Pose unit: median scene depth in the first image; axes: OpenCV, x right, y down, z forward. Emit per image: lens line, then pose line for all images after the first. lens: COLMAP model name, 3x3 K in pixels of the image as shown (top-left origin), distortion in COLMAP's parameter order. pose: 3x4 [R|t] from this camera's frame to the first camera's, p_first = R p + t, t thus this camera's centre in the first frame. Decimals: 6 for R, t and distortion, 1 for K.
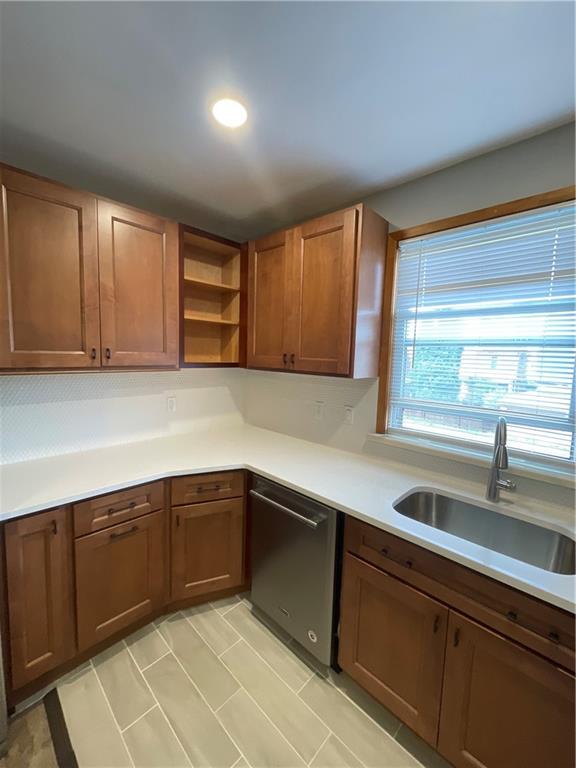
lens RADIAL K [[310.8, 0, 291.0], [0, 310.8, 383.7], [0, 0, 1]] dist [-0.001604, -0.000125]
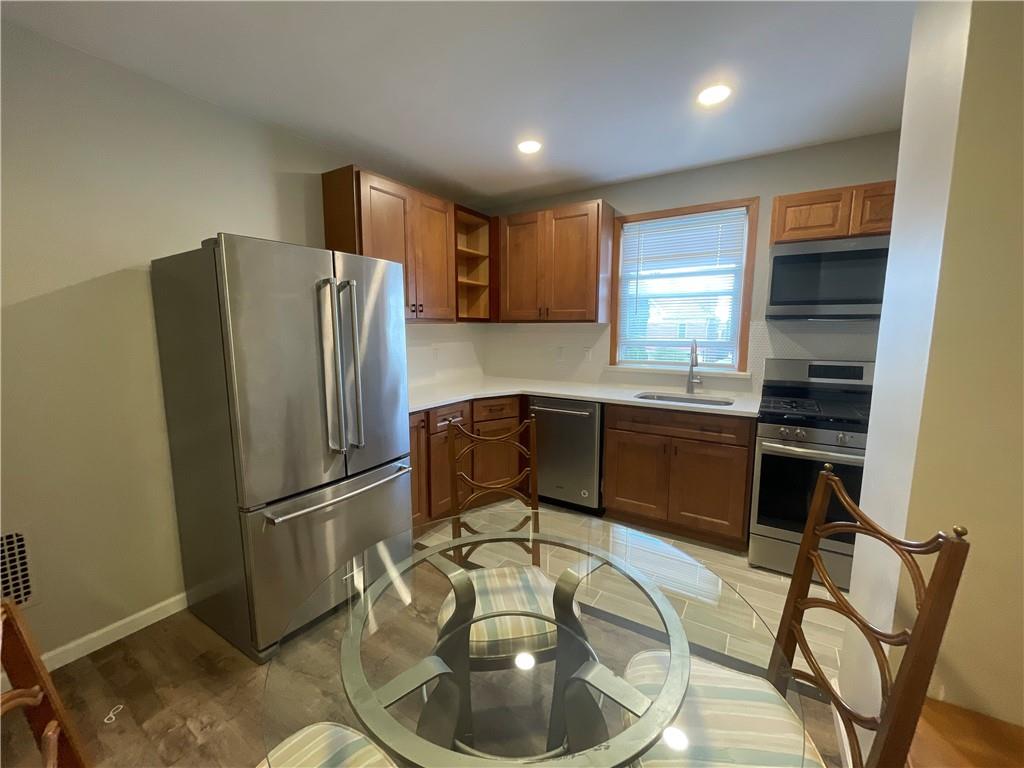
lens RADIAL K [[414.5, 0, 509.4], [0, 414.5, 380.8], [0, 0, 1]] dist [-0.001604, -0.000125]
pose [[0.981679, -0.052408, 0.183194, -0.523391], [0.046372, 0.998236, 0.037085, 0.149403], [-0.184814, -0.027910, 0.982377, -0.740427]]
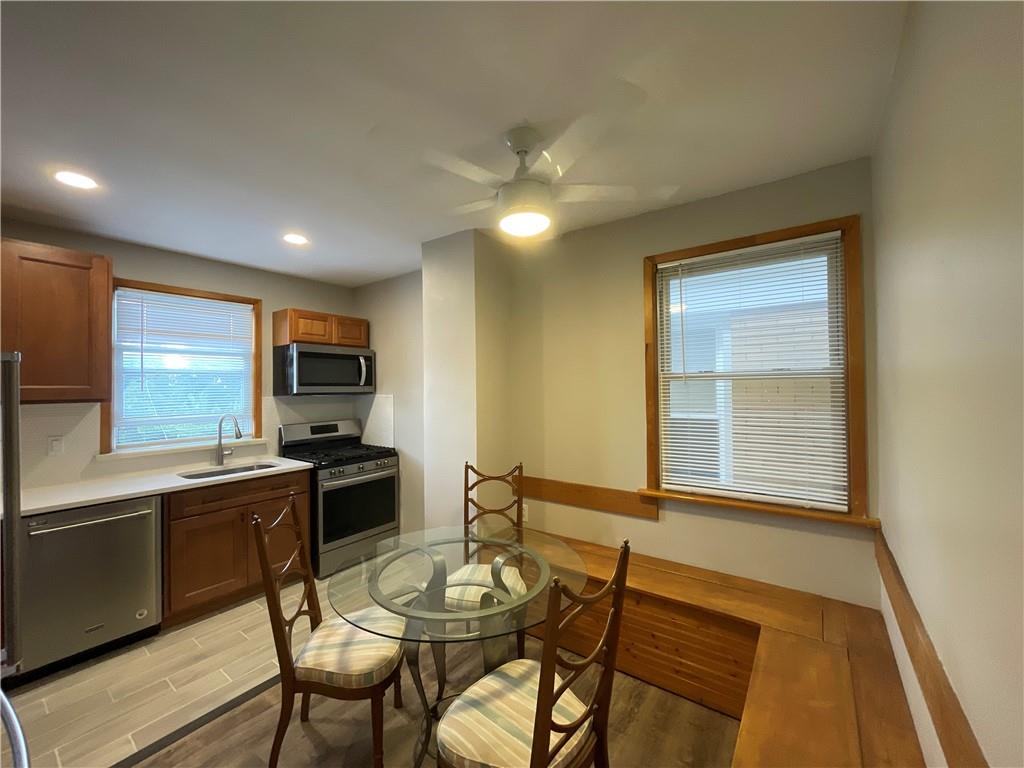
lens RADIAL K [[414.5, 0, 509.3], [0, 414.5, 380.5], [0, 0, 1]] dist [-0.001604, -0.000125]
pose [[-0.123680, -0.016444, 0.992186, -1.411870], [0.100406, 0.994524, 0.028999, 0.006813], [-0.987229, 0.103208, -0.121351, -0.258697]]
